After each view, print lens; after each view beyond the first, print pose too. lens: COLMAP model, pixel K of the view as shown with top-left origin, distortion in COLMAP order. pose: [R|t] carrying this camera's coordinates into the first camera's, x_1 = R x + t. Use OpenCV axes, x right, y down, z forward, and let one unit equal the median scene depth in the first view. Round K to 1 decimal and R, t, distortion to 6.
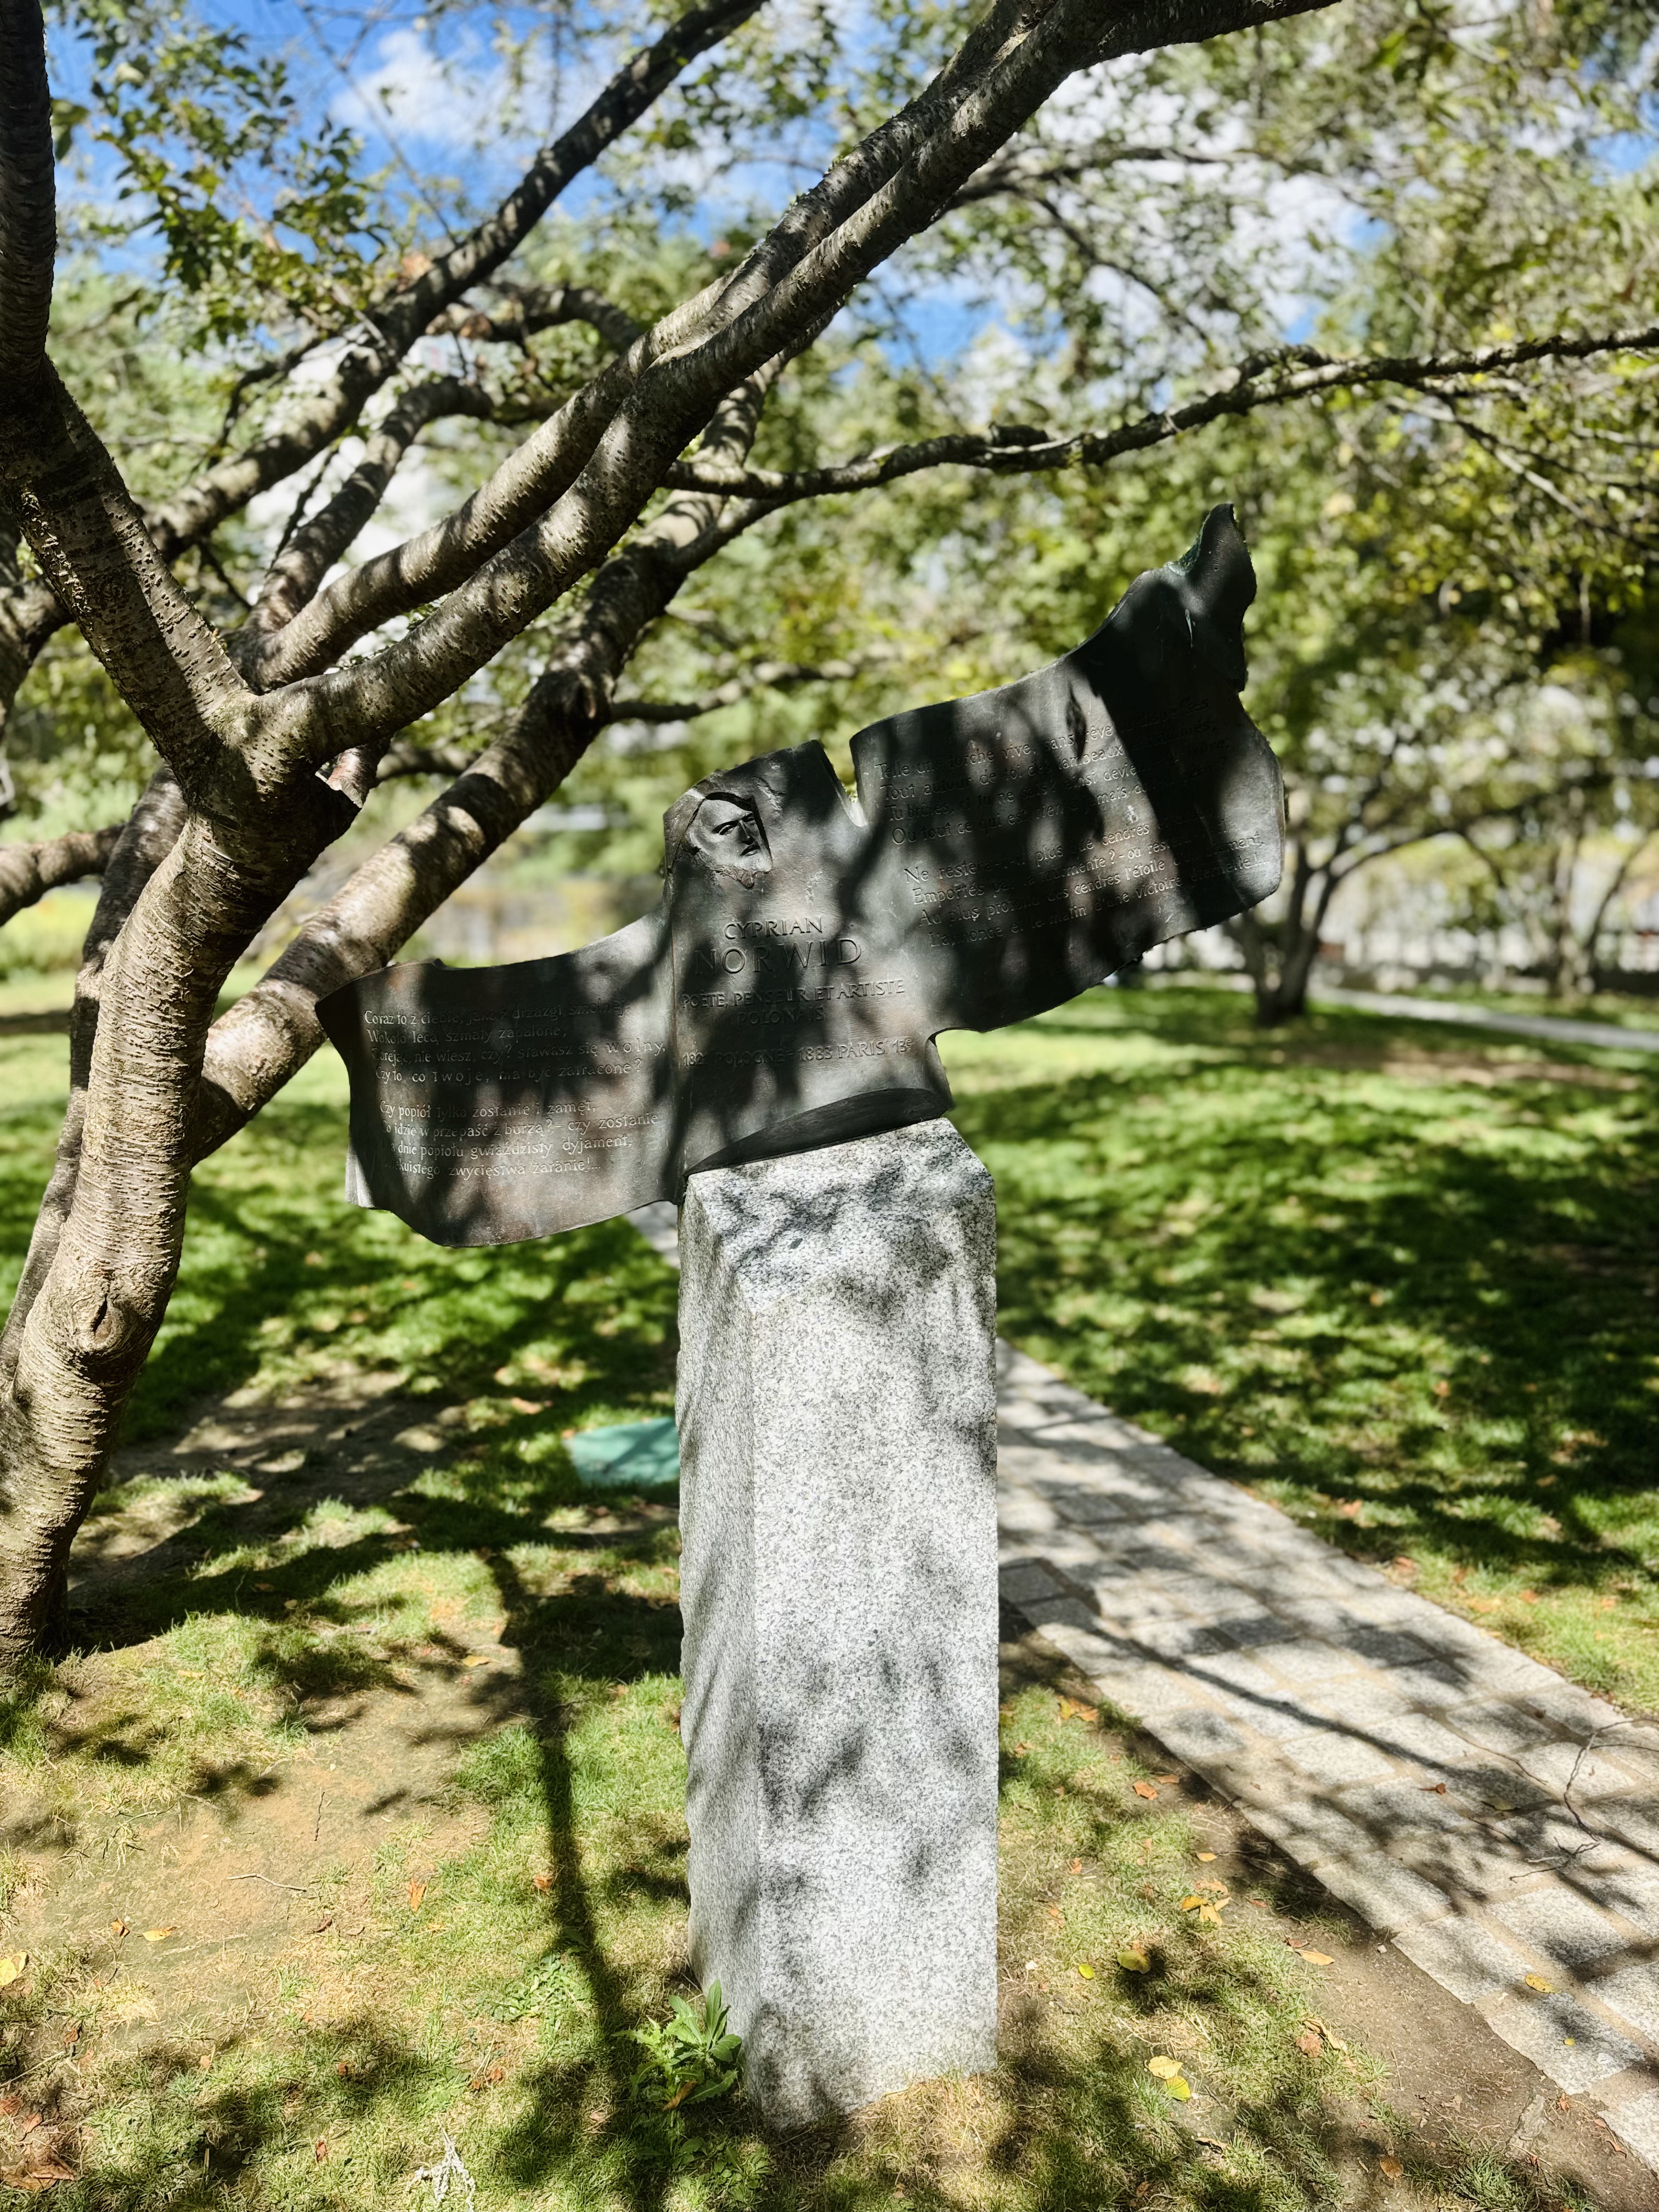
lens RADIAL K [[1720.7, 0, 829.5], [0, 1720.7, 1106.0], [0, 0, 1]] dist [0.052389, 0.000913]
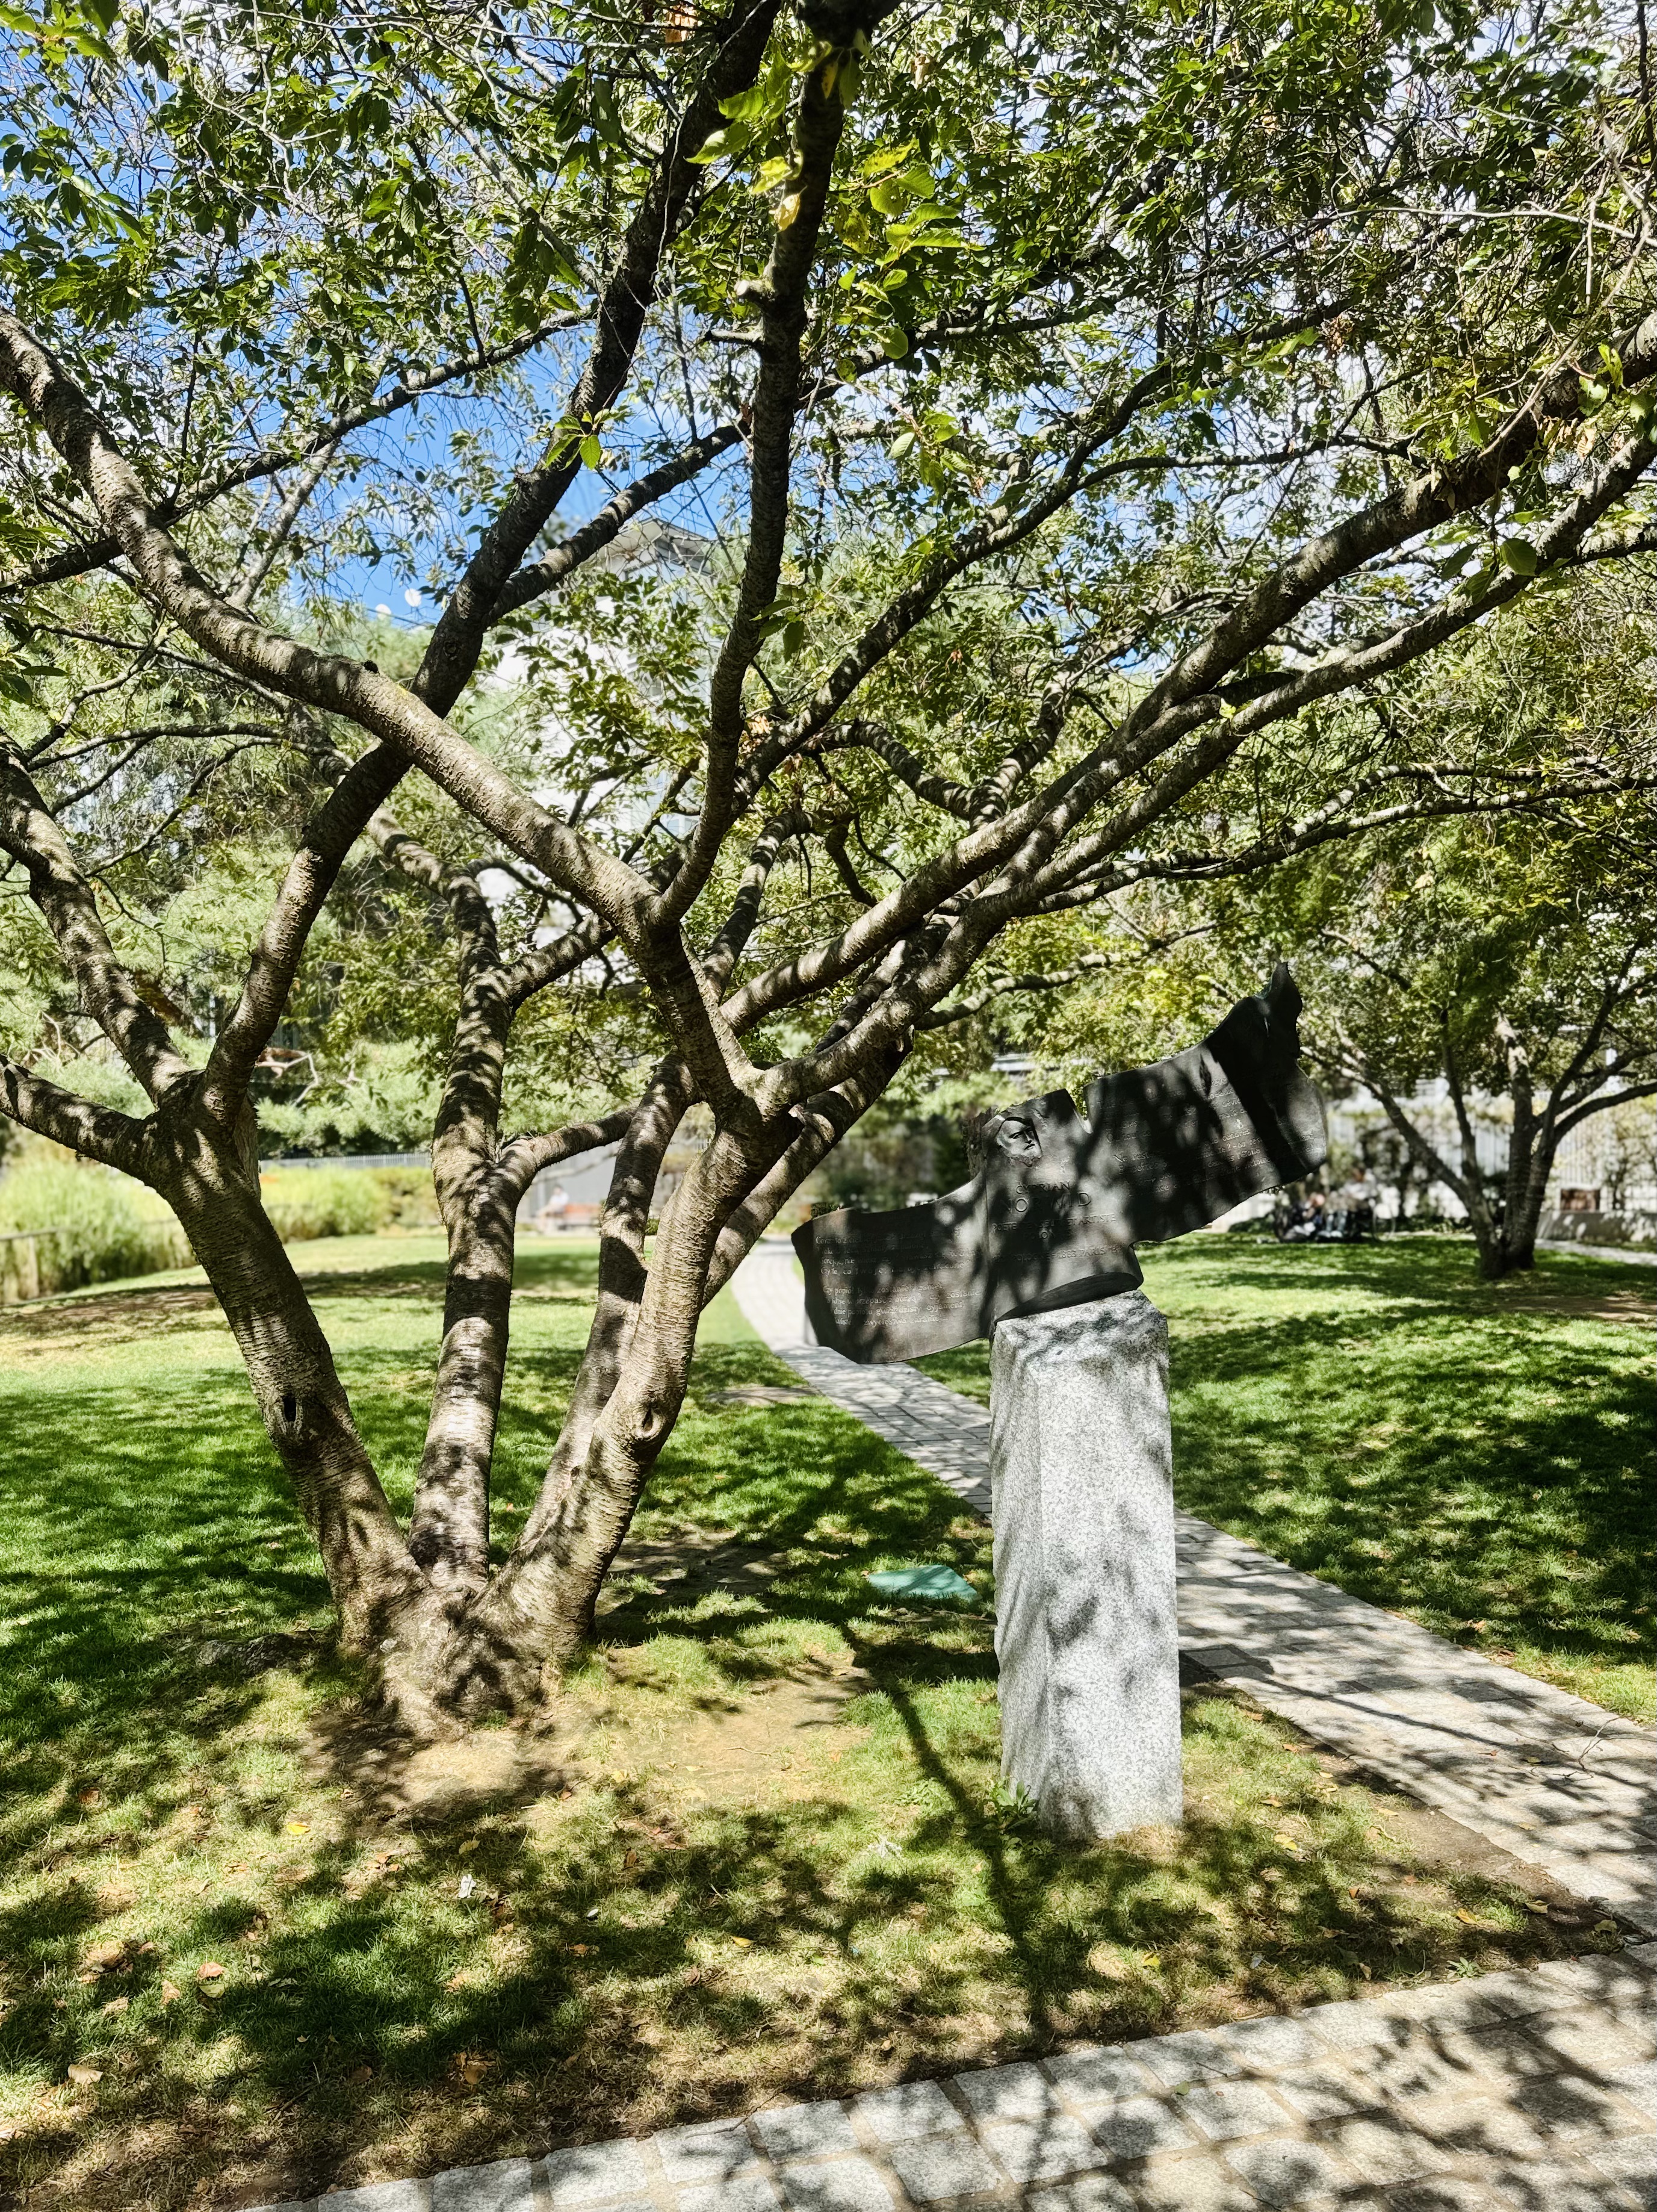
lens RADIAL K [[1720.4, 0, 828.5], [0, 1720.4, 1106.0], [0, 0, 1]] dist [0.052389, 0.000913]
pose [[0.992226, -0.020154, -0.122805, -0.017144], [0.001685, 0.988886, -0.148669, 0.052739], [0.124436, 0.147306, 0.981232, -0.509614]]
